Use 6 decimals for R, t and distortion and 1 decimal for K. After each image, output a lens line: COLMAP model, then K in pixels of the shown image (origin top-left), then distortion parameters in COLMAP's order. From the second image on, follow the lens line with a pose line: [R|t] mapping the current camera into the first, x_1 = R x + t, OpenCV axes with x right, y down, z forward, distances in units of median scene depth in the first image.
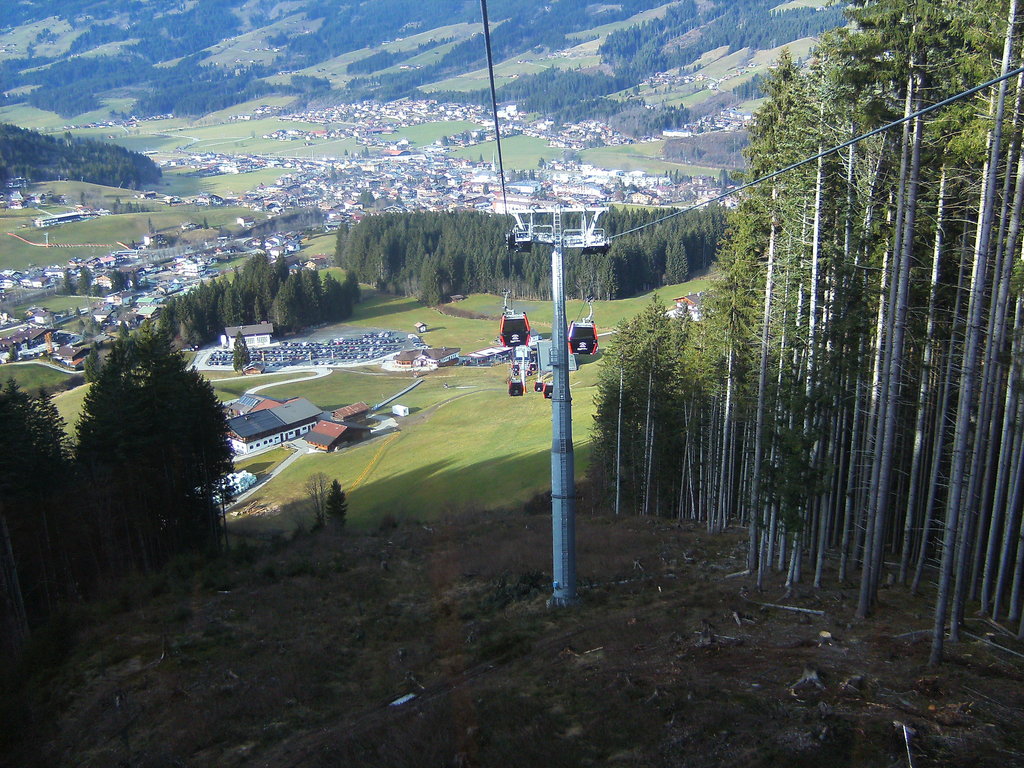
lens RADIAL K [[1088.4, 0, 515.1], [0, 1088.4, 389.5], [0, 0, 1]] dist [-0.112708, 0.000000]
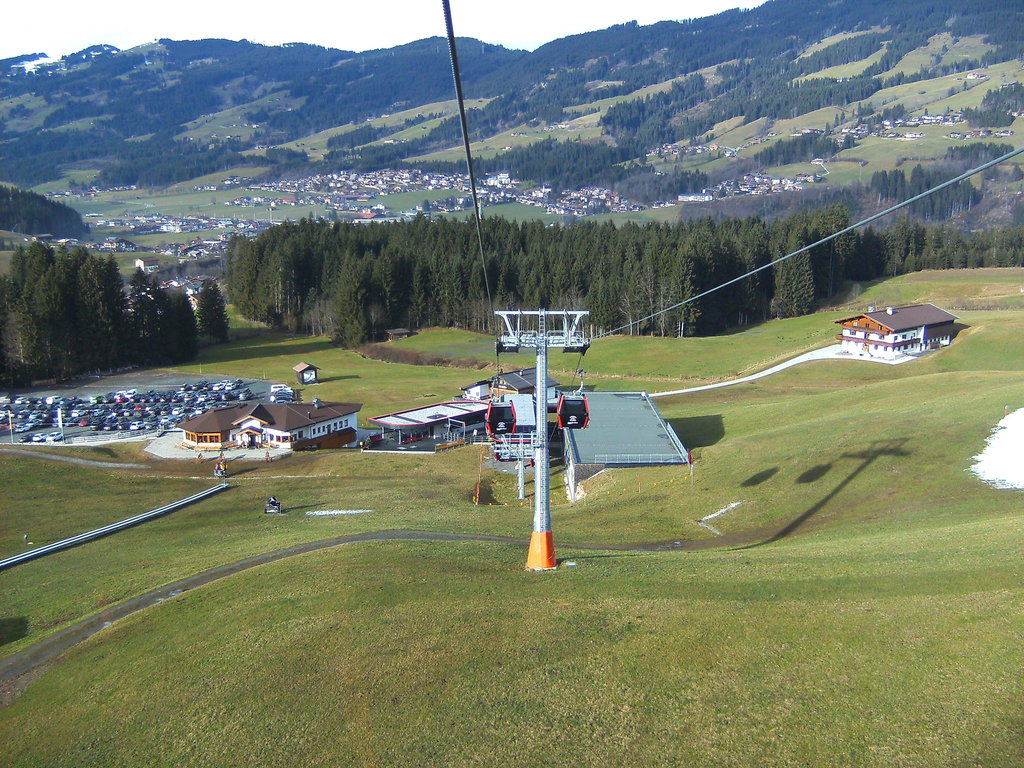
lens RADIAL K [[1086.1, 0, 513.1], [0, 1086.1, 380.0], [0, 0, 1]] dist [-0.093805, 0.000000]
pose [[0.999822, 0.017003, 0.008157, 0.000169], [-0.016077, 0.994592, -0.102608, -0.001605], [-0.009857, 0.102458, 0.994688, 0.128313]]
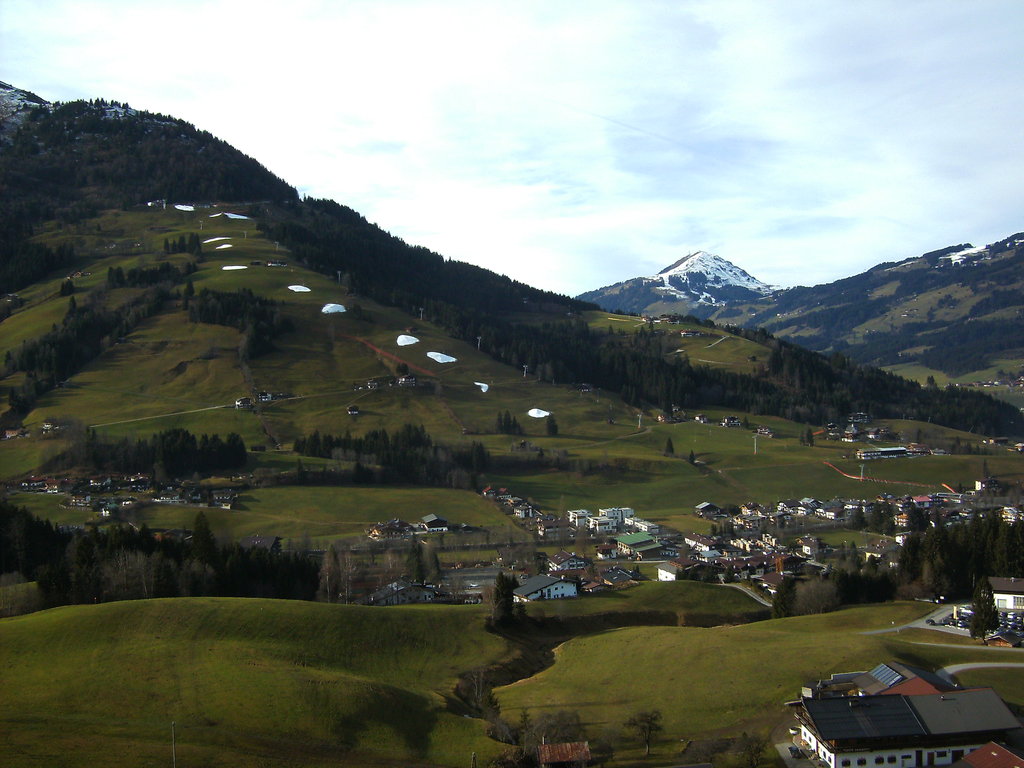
lens RADIAL K [[1088.4, 0, 516.3], [0, 1088.4, 384.5], [0, 0, 1]] dist [-0.112708, 0.000000]
pose [[0.700007, 0.017793, -0.713914, -0.000623], [-0.198759, 0.965044, -0.170836, -0.000225], [0.685919, 0.261484, 0.679074, 0.074531]]
